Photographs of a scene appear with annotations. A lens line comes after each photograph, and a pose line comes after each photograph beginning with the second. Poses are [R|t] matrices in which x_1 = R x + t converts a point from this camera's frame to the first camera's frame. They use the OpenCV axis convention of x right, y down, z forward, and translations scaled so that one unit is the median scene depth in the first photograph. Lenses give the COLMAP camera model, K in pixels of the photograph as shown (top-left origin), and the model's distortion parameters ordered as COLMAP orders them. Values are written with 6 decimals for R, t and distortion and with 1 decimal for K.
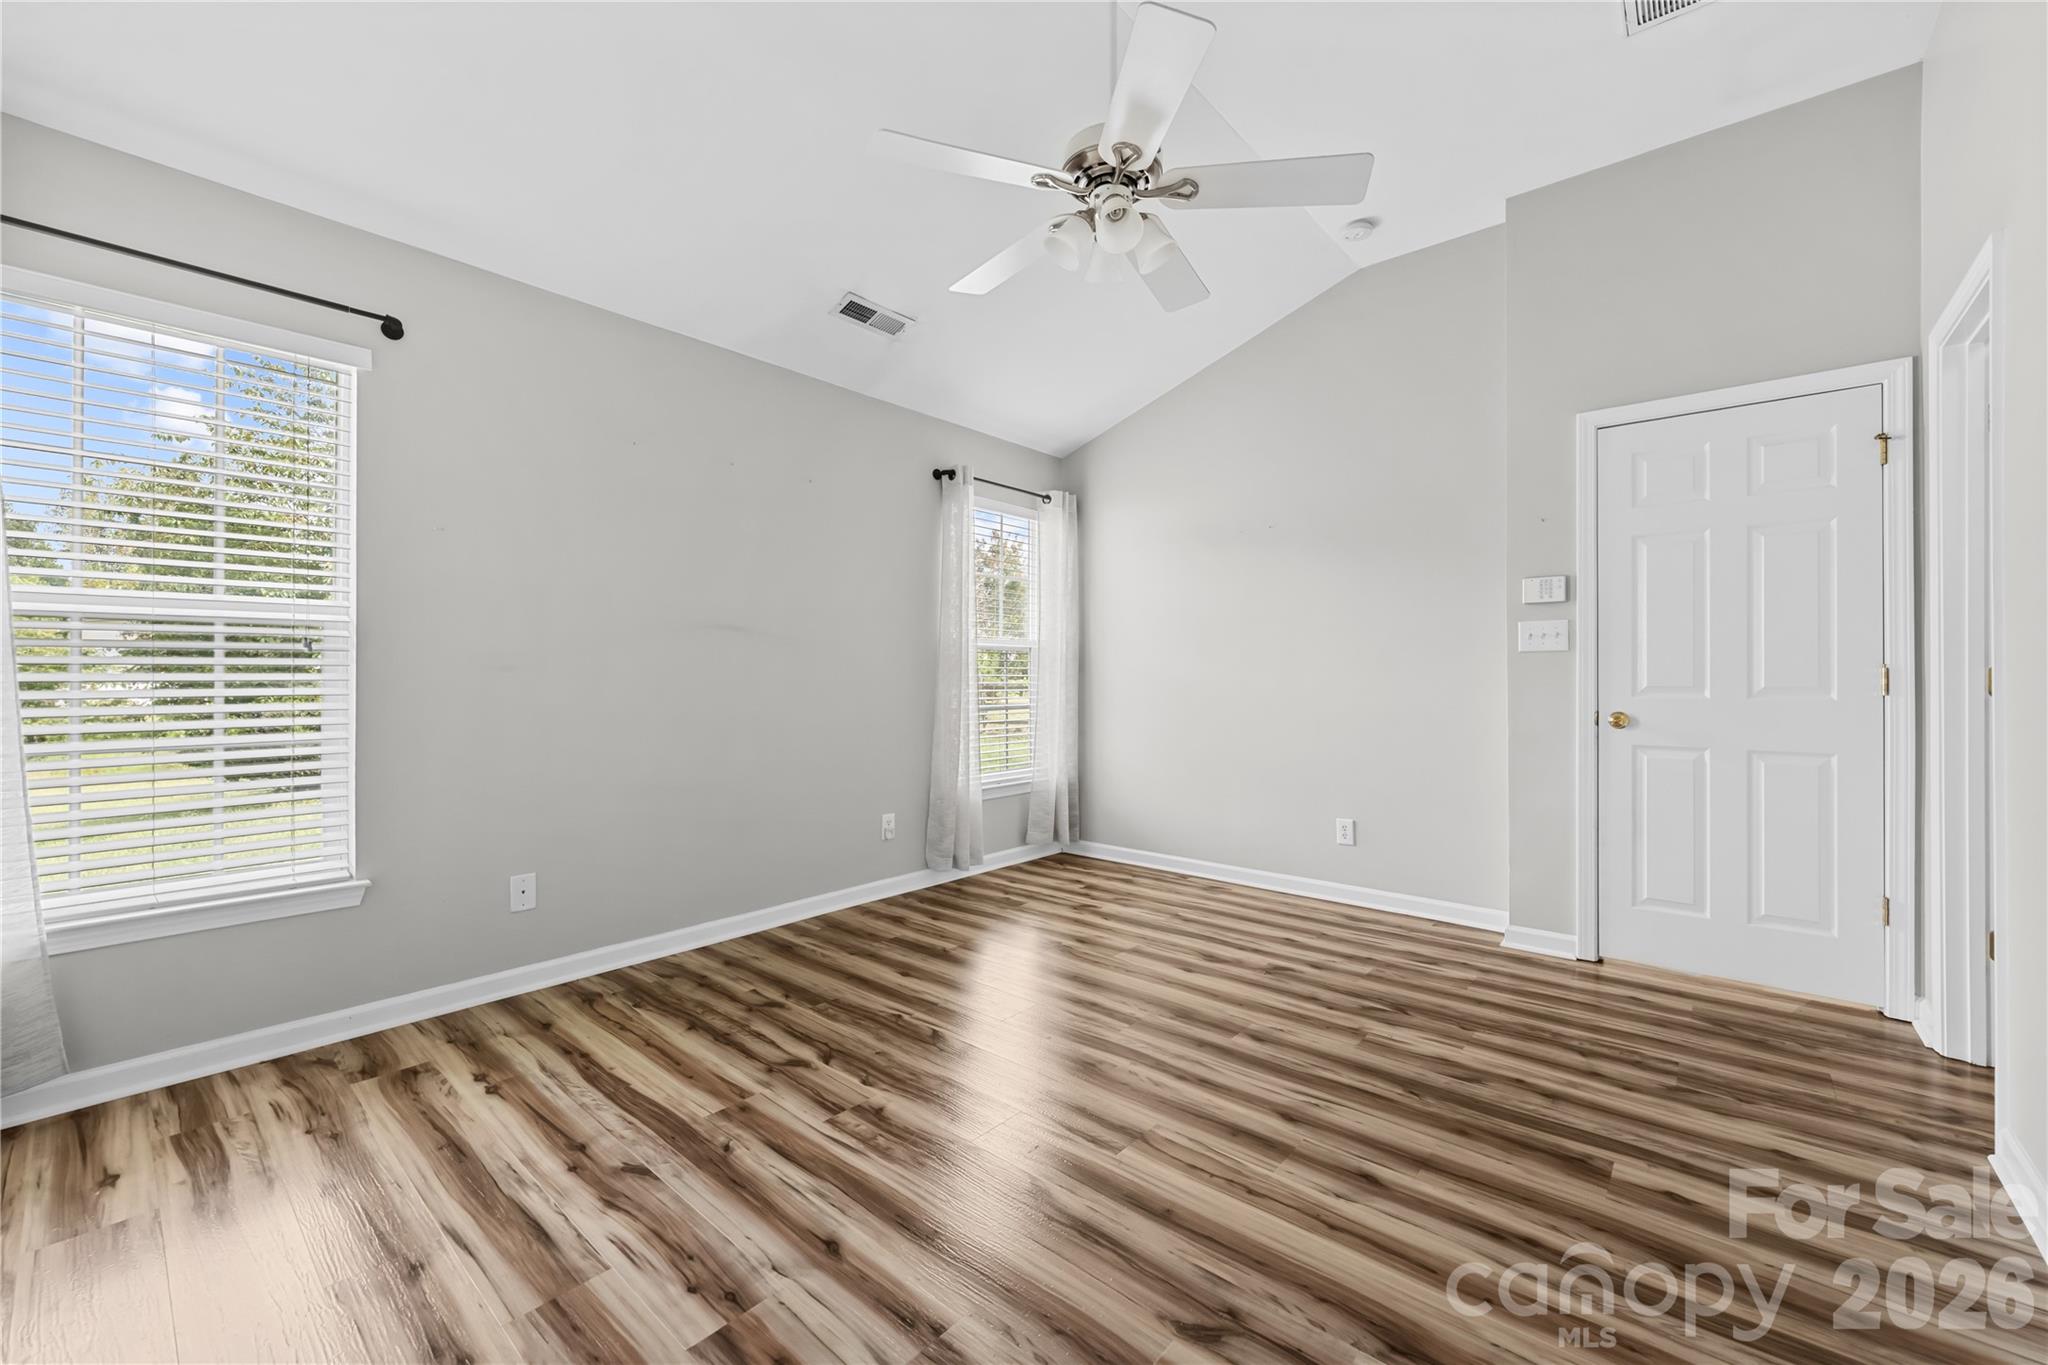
lens RADIAL K [[812.4, 0, 1020.6], [0, 812.4, 678.4], [0, 0, 1]] dist [-0.000634, -0.000157]
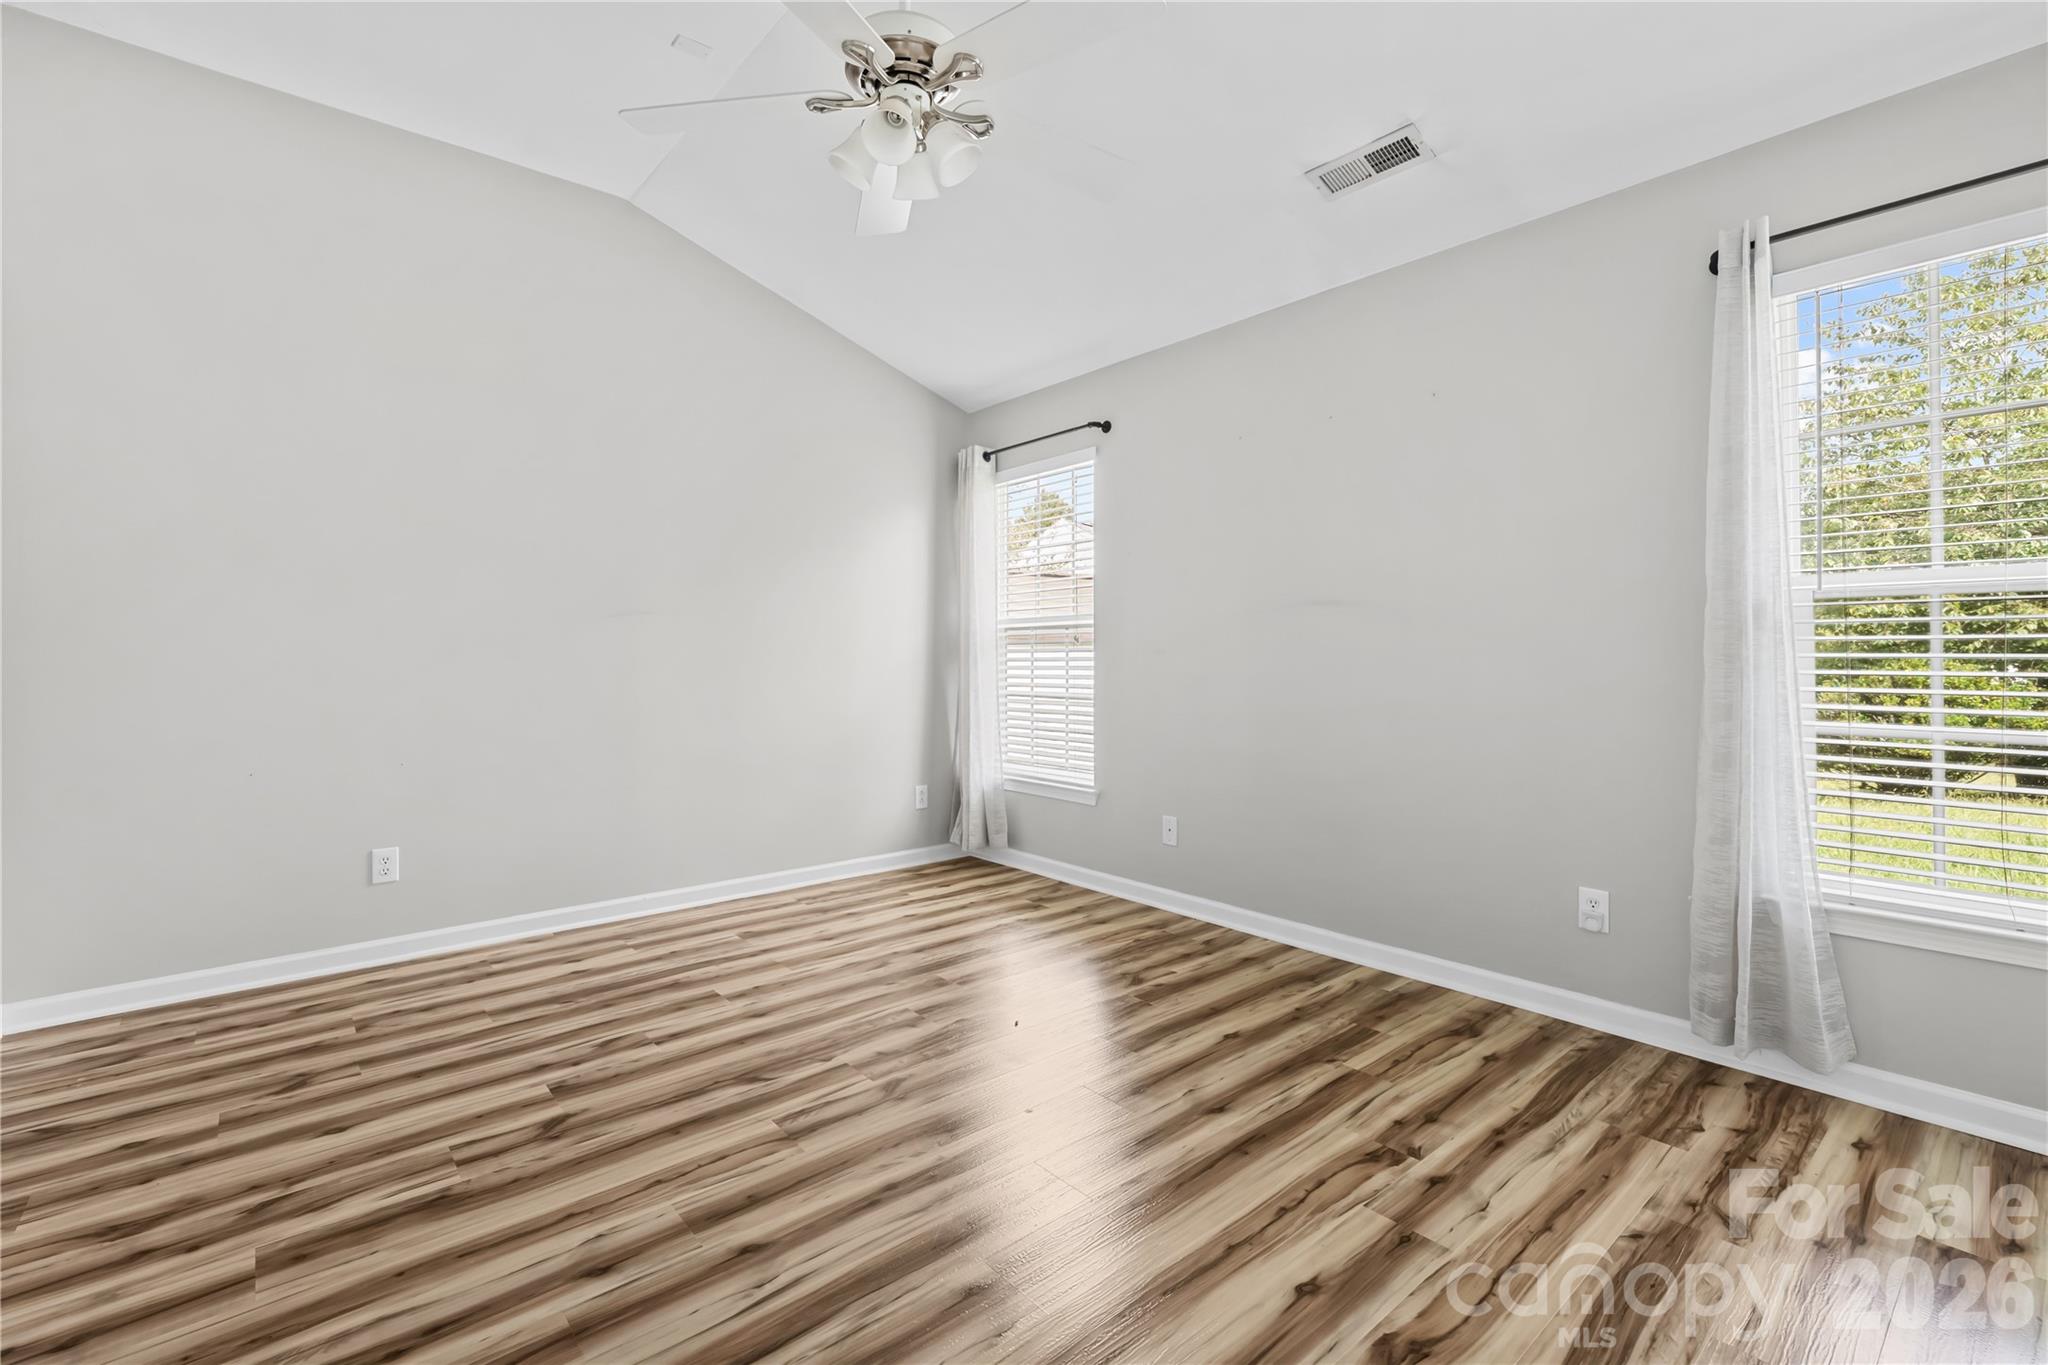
lens RADIAL K [[904.7, 0, 1023.8], [0, 904.7, 654.4], [0, 0, 1]] dist [0.001773, -0.000001]
pose [[-0.152722, -0.002972, -0.988265, 0.805652], [-0.000084, 0.999996, -0.002994, -0.004753], [0.988269, -0.000374, -0.152722, 0.990891]]
